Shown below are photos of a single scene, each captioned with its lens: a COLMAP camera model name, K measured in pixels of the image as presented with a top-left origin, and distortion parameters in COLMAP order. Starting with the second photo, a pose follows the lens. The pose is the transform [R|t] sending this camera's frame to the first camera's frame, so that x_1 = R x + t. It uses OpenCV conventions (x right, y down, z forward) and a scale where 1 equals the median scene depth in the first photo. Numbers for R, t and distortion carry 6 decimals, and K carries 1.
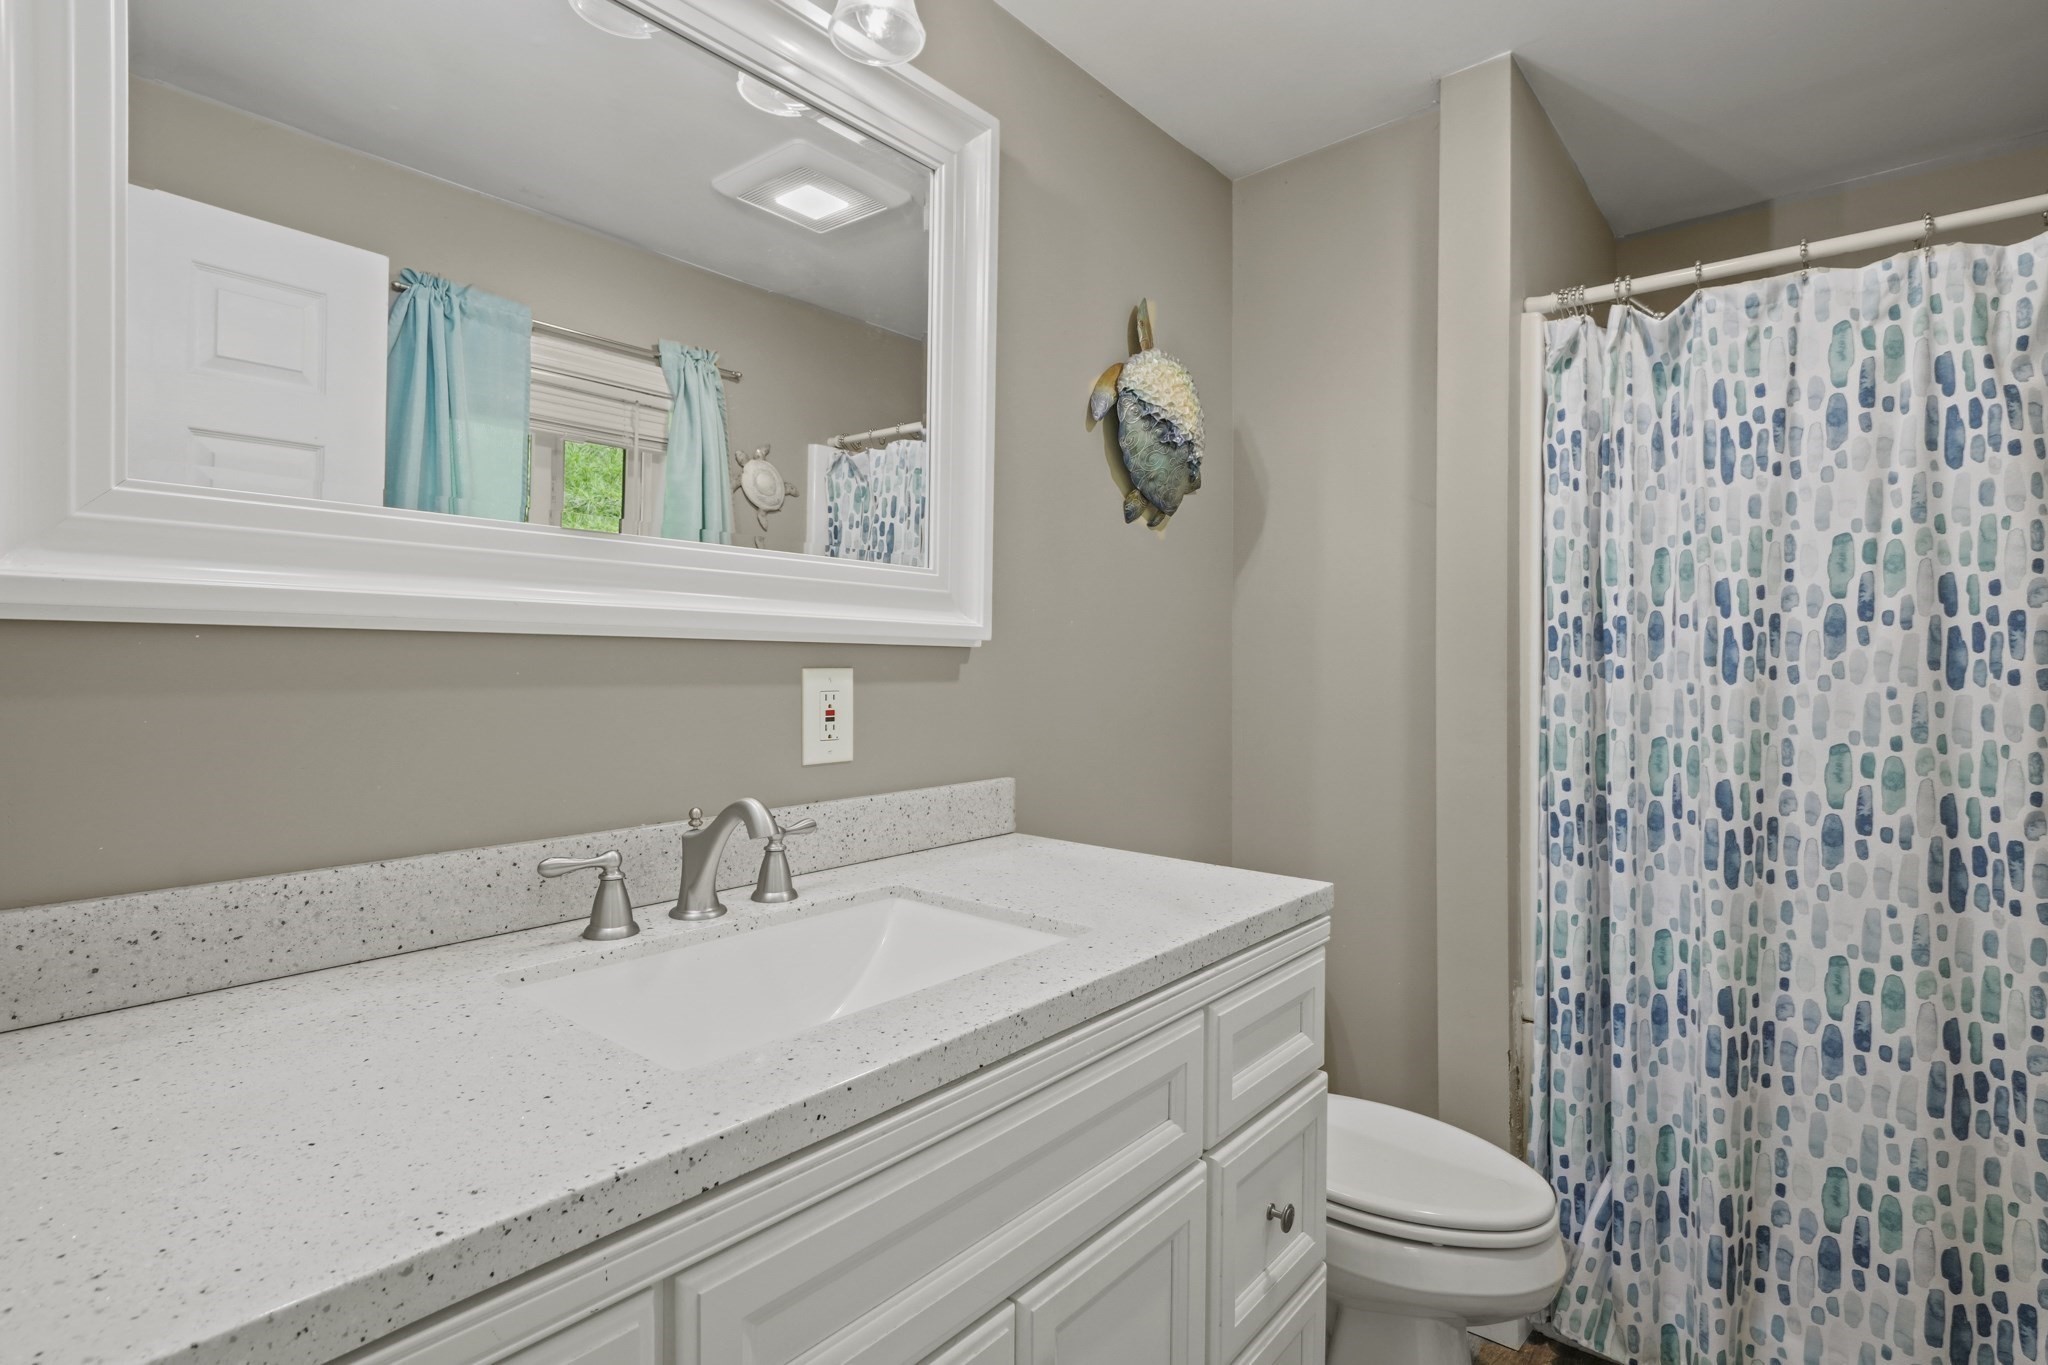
lens RADIAL K [[1002.8, 0, 1008.8], [0, 1002.8, 683.7], [0, 0, 1]] dist [-0.003091, -0.002763]
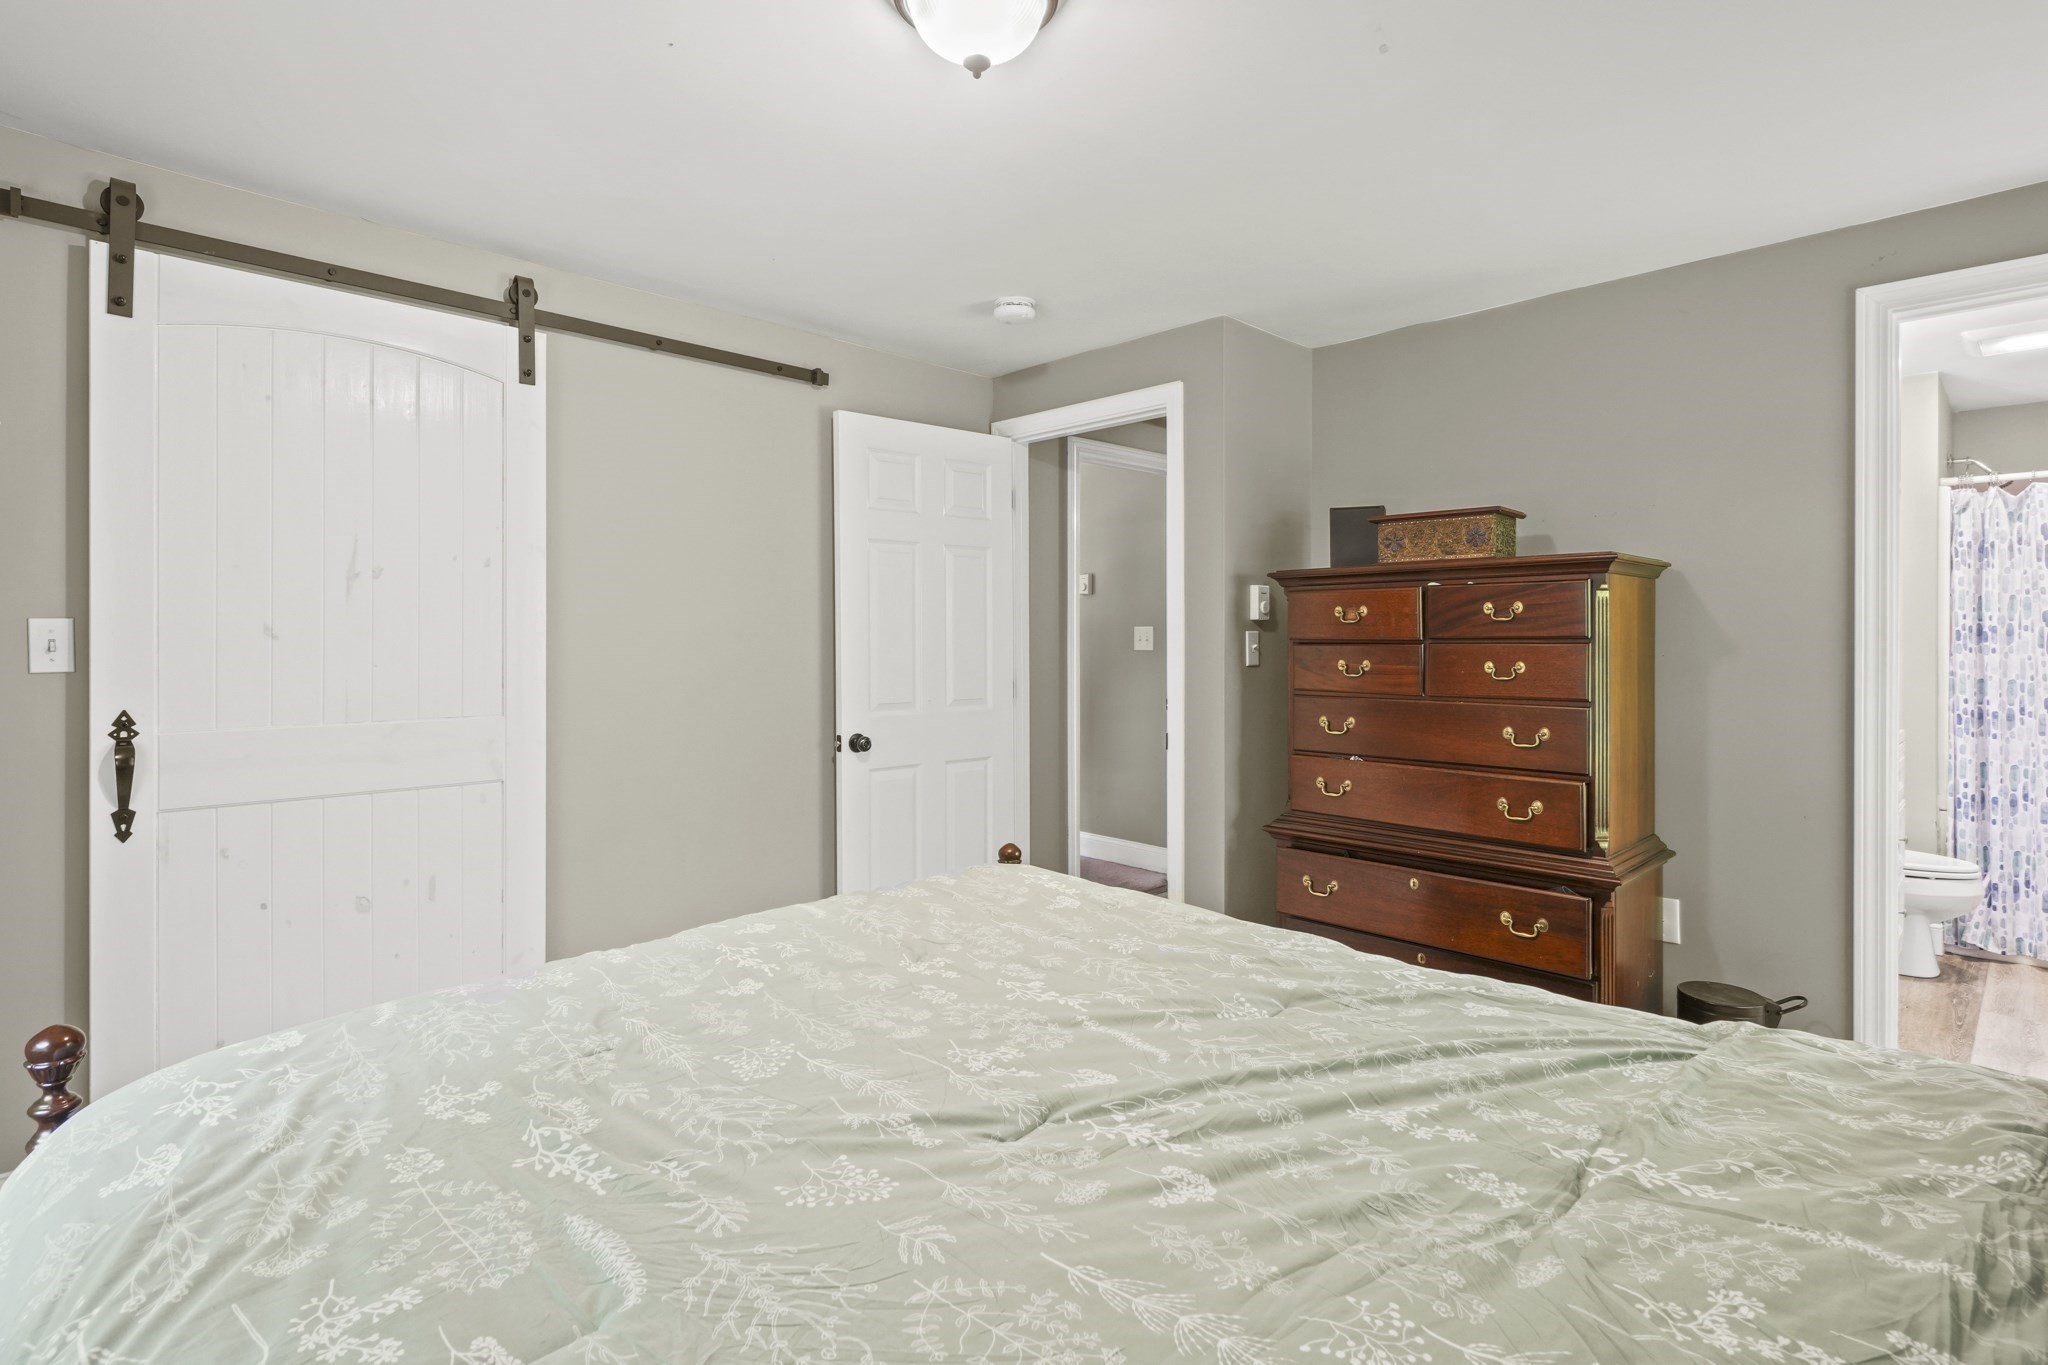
lens RADIAL K [[1002.8, 0, 996.9], [0, 1002.8, 649.4], [0, 0, 1]] dist [-0.003091, -0.002763]
pose [[0.994162, -0.004026, -0.107821, -1.362778], [0.004314, 0.999988, 0.002432, -0.029153], [0.107810, -0.002883, 0.994167, -1.455729]]
